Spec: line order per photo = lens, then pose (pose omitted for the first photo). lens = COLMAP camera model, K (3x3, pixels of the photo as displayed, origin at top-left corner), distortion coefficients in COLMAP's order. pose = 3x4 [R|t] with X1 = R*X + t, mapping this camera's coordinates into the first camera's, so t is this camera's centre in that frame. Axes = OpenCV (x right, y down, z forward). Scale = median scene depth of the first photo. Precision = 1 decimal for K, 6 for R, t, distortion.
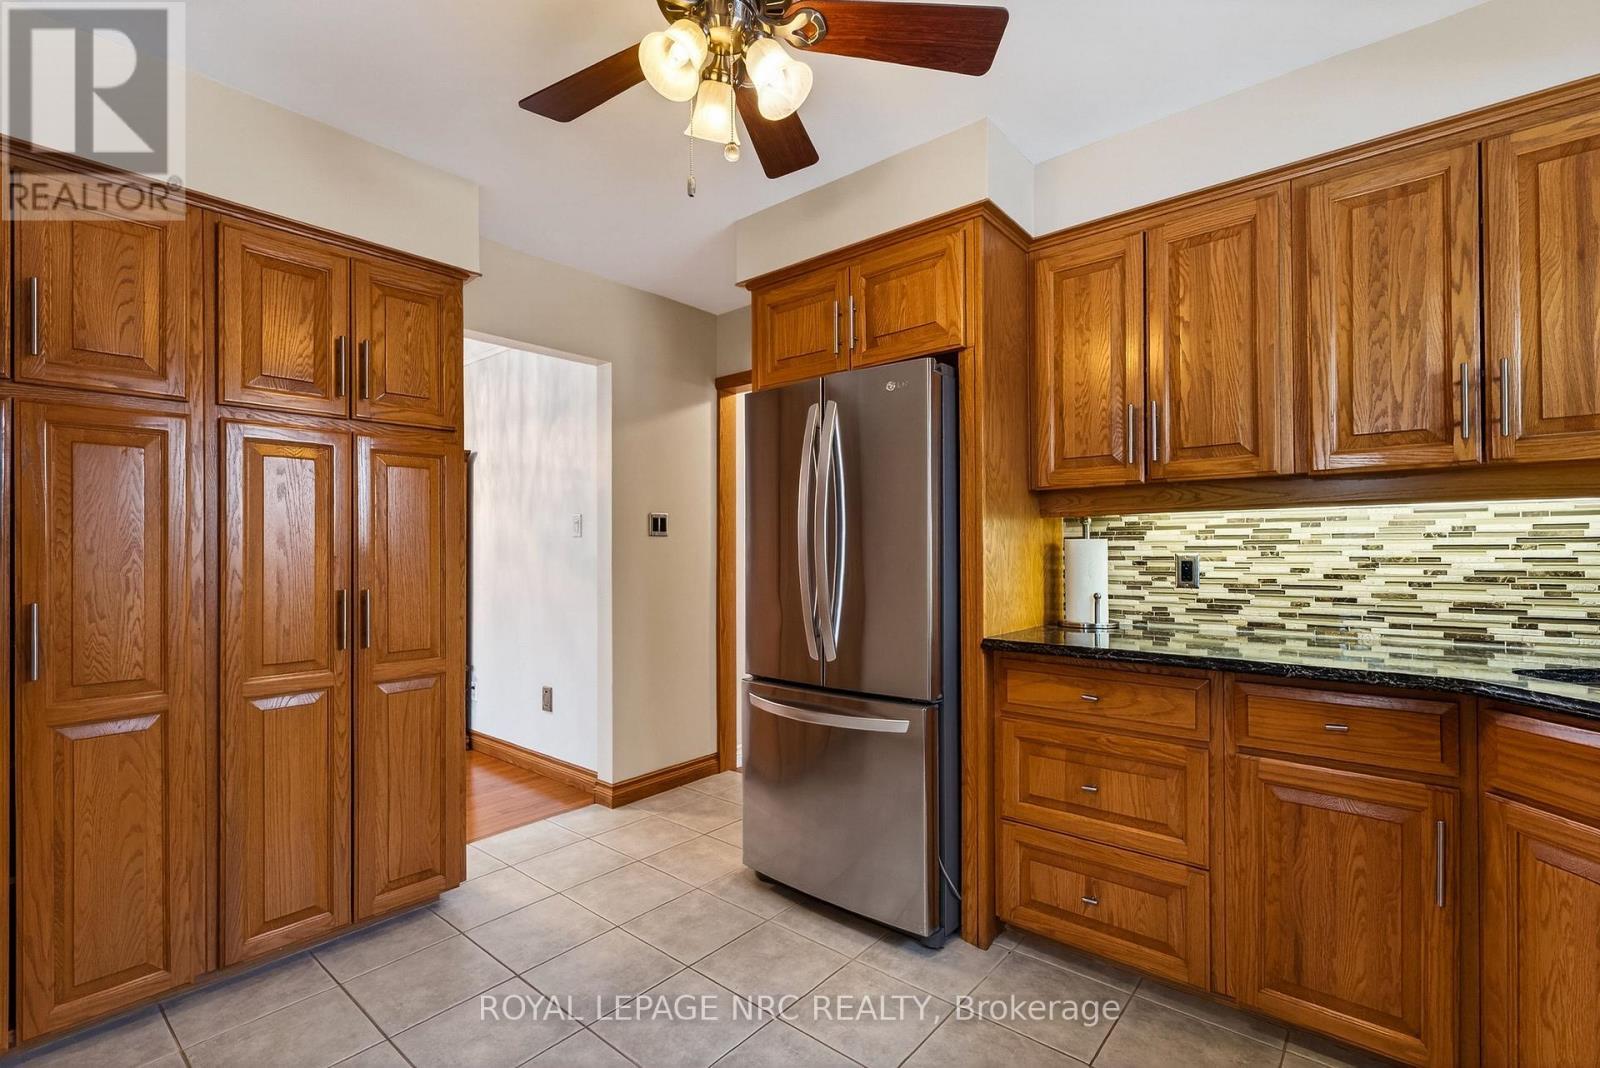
lens RADIAL K [[704.7, 0, 807.0], [0, 704.7, 543.9], [0, 0, 1]] dist [-0.004529, -0.000663]
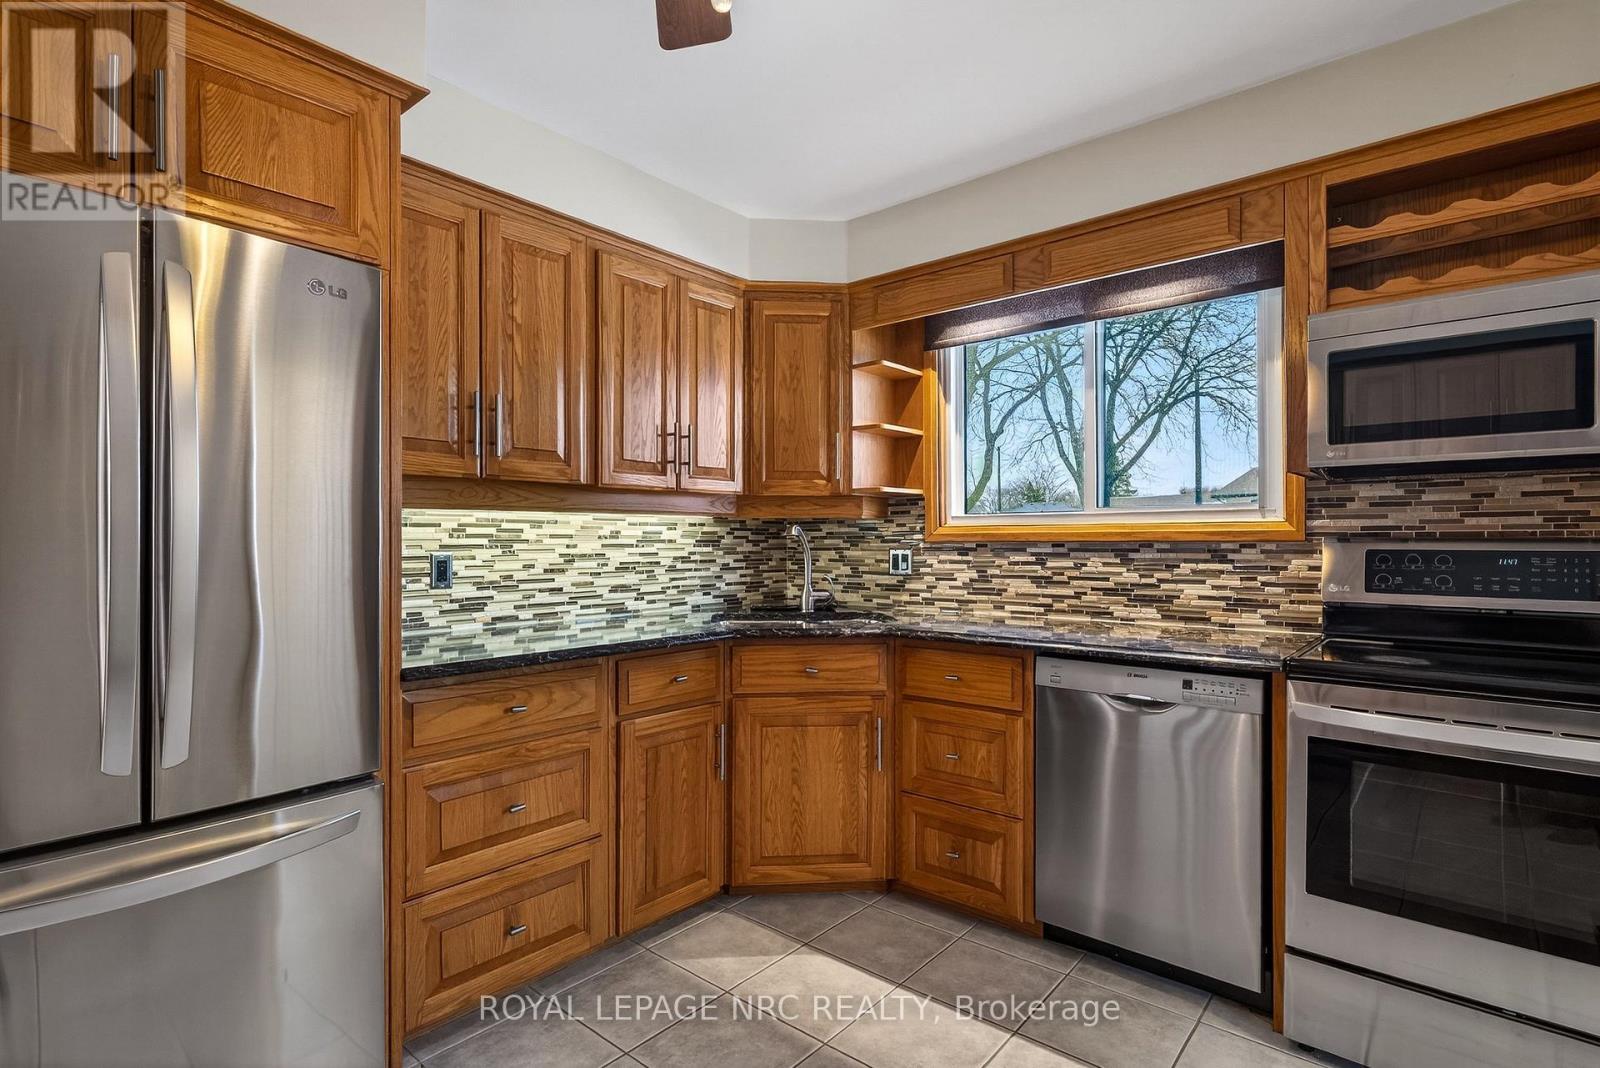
lens RADIAL K [[768.7, 0, 805.9], [0, 768.7, 539.0], [0, 0, 1]] dist [0.003624, 0.000133]
pose [[0.016602, 0.009267, 0.999819, -0.549558], [-0.005292, 0.999944, -0.009180, 0.002554], [-0.999848, -0.005139, 0.016650, 0.554657]]
